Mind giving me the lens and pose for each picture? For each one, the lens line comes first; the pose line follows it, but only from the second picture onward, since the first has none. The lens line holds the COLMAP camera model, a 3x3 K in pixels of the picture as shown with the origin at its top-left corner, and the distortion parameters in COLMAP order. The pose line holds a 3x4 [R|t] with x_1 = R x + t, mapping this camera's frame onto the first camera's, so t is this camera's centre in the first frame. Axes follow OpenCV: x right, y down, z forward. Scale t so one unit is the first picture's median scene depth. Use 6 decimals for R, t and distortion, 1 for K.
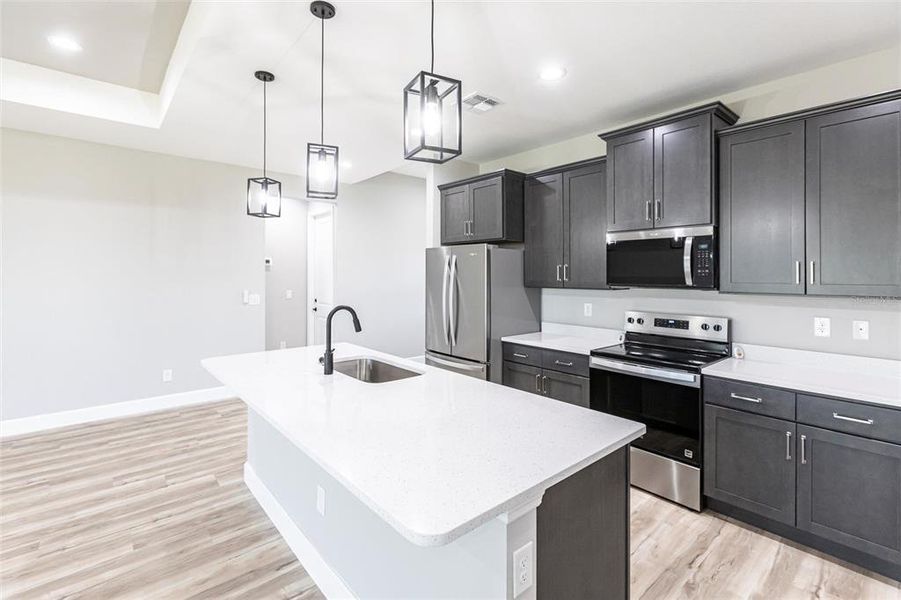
lens RADIAL K [[404.3, 0, 461.7], [0, 404.3, 286.3], [0, 0, 1]] dist [-0.008817, -0.000299]
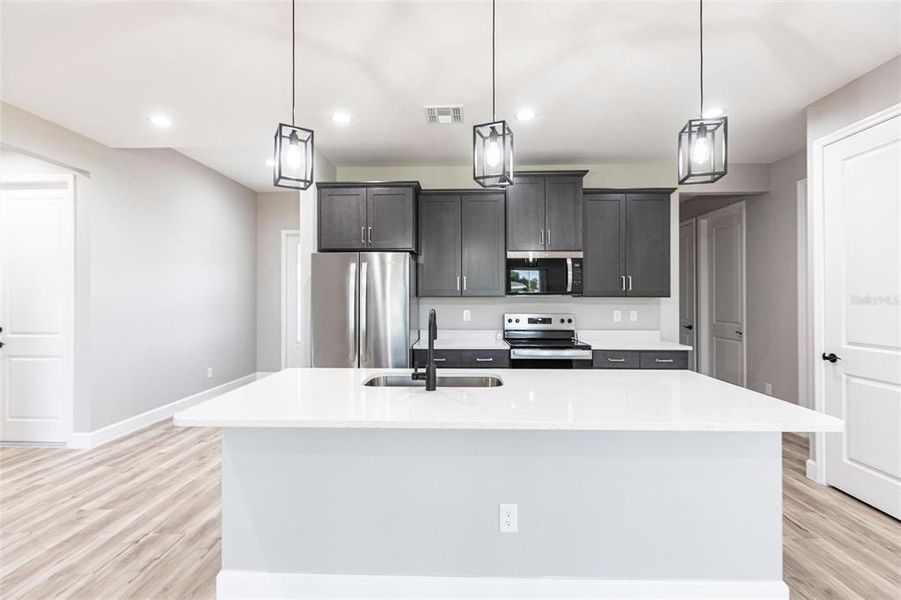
lens RADIAL K [[403.3, 0, 450.6], [0, 403.3, 295.4], [0, 0, 1]] dist [0.000530, -0.000038]
pose [[0.687062, 0.001138, 0.726598, -0.734807], [0.024251, 0.999406, -0.024496, 0.034737], [-0.726194, 0.034451, 0.686626, 0.295699]]
